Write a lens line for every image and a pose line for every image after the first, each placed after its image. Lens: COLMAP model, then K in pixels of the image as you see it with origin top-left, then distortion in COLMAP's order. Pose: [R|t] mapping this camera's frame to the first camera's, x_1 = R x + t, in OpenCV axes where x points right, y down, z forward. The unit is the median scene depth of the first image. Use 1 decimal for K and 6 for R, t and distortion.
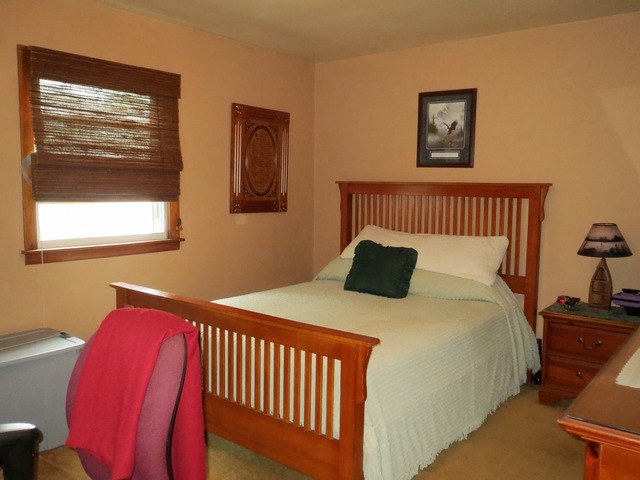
lens RADIAL K [[553.4, 0, 320.0], [0, 553.4, 240.0], [0, 0, 1]] dist [0.001974, -0.009155]
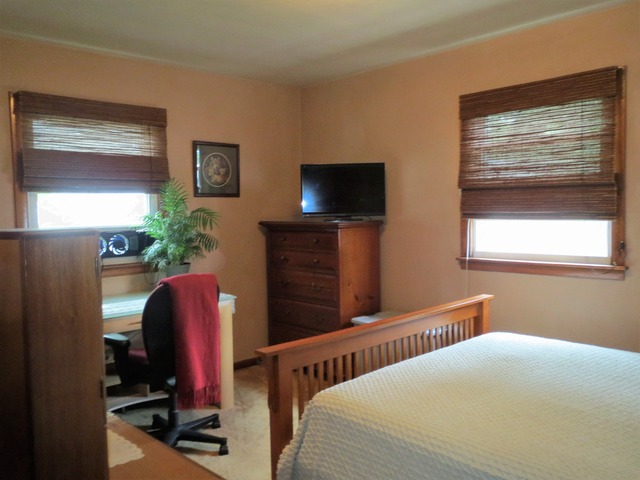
lens RADIAL K [[553.4, 0, 320.0], [0, 553.4, 240.0], [0, 0, 1]] dist [0.001974, -0.009155]
pose [[-0.113417, 0.044187, -0.992564, 0.681578], [-0.072640, 0.995968, 0.052639, -0.058404], [0.990888, 0.078070, -0.109750, 0.743680]]
